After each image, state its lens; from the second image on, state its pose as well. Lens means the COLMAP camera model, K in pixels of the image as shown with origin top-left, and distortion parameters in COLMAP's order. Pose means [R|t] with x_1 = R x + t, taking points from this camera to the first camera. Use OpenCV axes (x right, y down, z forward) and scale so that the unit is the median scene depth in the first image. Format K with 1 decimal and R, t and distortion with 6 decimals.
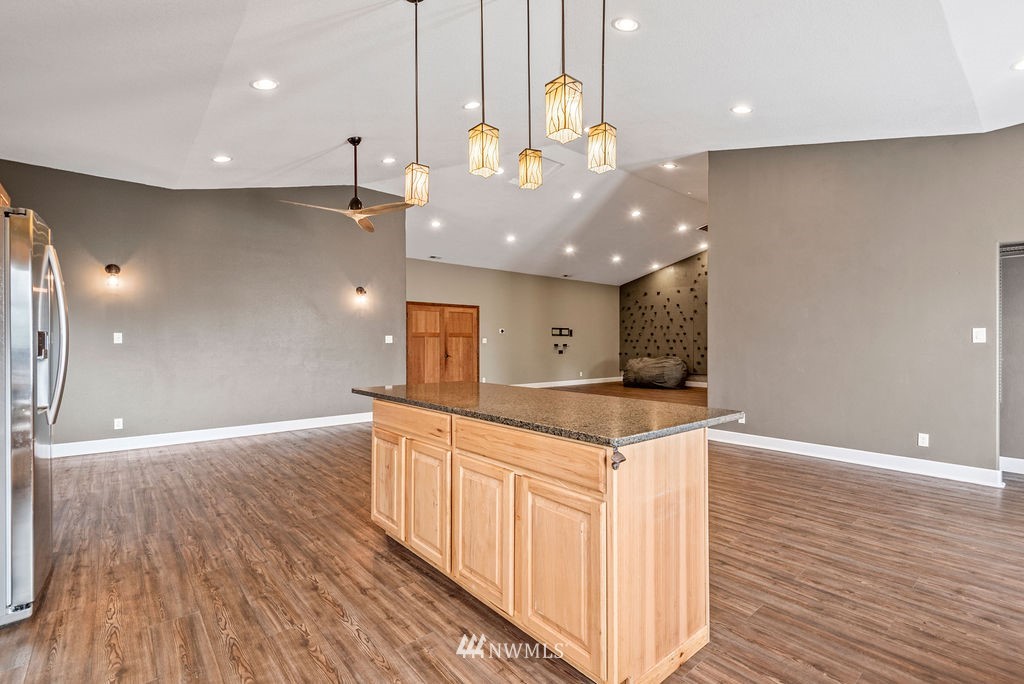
lens RADIAL K [[465.6, 0, 511.6], [0, 465.6, 339.7], [0, 0, 1]] dist [0.021905, -0.011769]
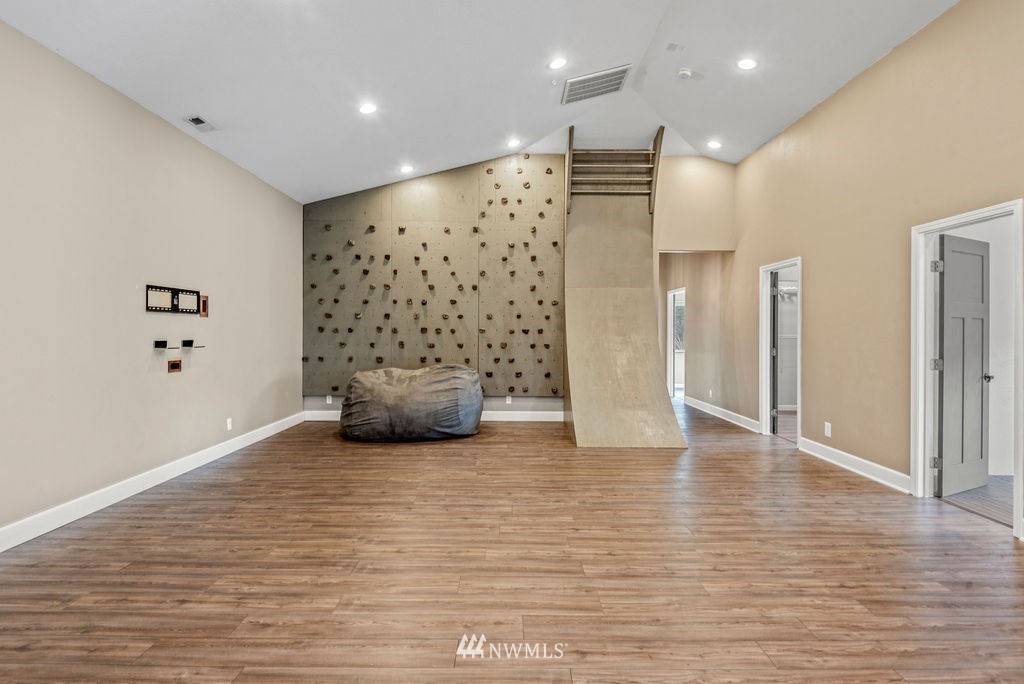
lens RADIAL K [[500.6, 0, 507.2], [0, 500.6, 334.6], [0, 0, 1]] dist [0.024597, -0.004827]
pose [[0.644456, -0.001363, 0.764641, -0.006968], [-0.009426, 0.999908, 0.009726, 0.000580], [-0.764584, -0.013475, 0.644384, 0.599096]]
